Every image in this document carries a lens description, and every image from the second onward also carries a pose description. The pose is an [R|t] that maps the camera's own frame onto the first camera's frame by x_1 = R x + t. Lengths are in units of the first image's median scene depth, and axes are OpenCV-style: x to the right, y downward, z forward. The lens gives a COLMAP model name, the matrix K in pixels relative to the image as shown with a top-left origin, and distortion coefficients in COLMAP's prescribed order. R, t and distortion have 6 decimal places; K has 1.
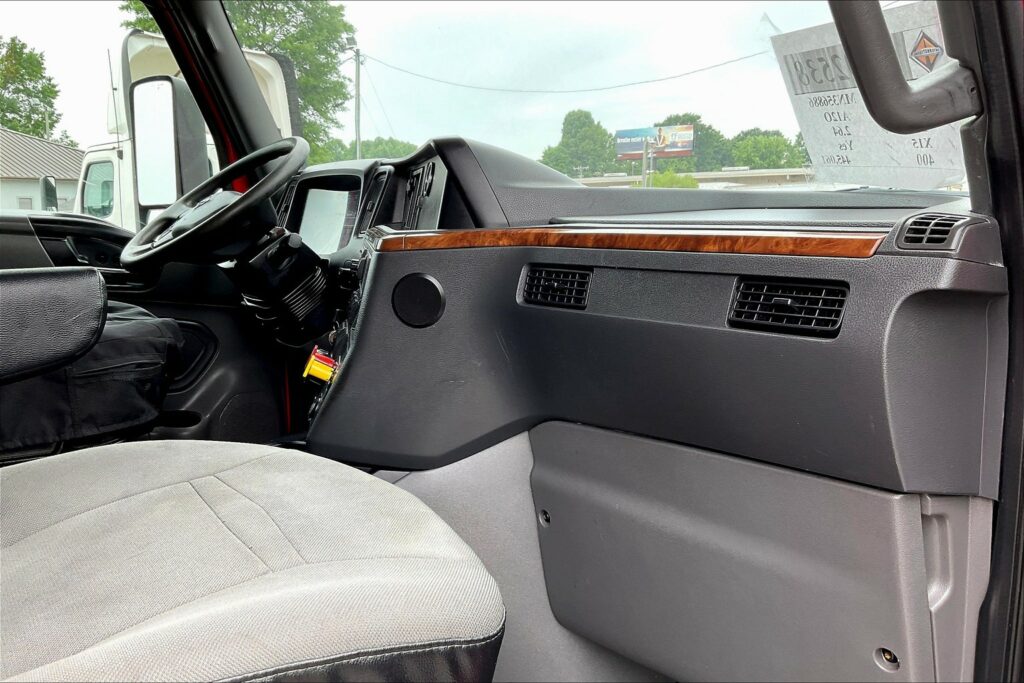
lens RADIAL K [[837.3, 0, 512.0], [0, 837.3, 341.5], [0, 0, 1]] dist [-0.033092, 0.004410]
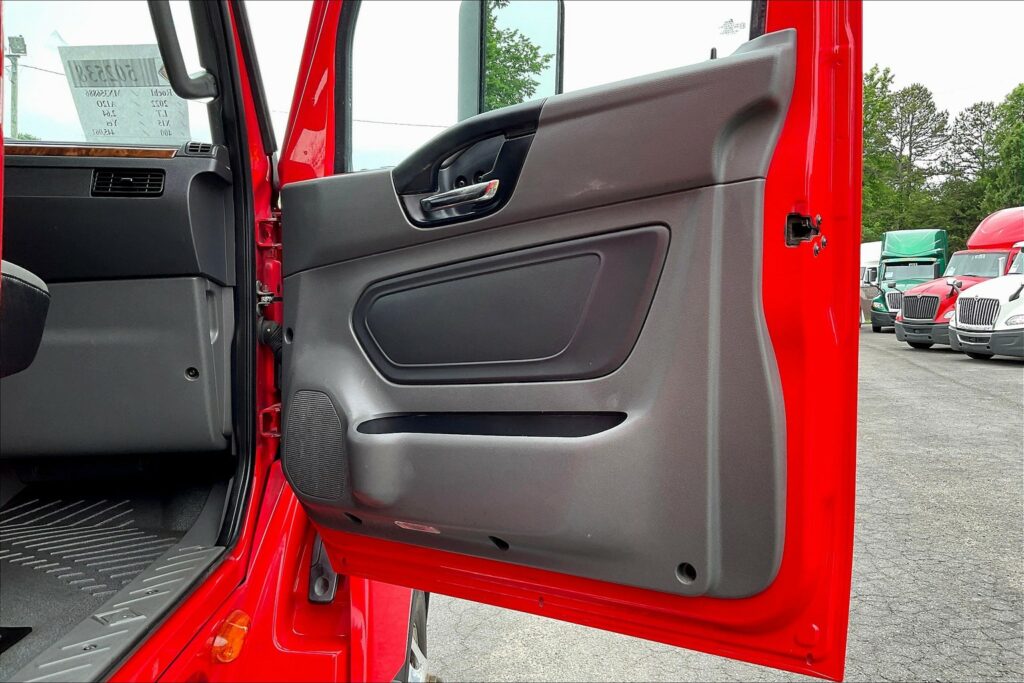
lens RADIAL K [[841.0, 0, 487.0], [0, 841.0, 322.4], [0, 0, 1]] dist [0.081928, -0.145946]
pose [[0.569666, -0.014356, 0.821751, -0.780438], [0.113075, 0.991708, -0.061063, 0.473473], [-0.814061, 0.127705, 0.566566, -0.689003]]
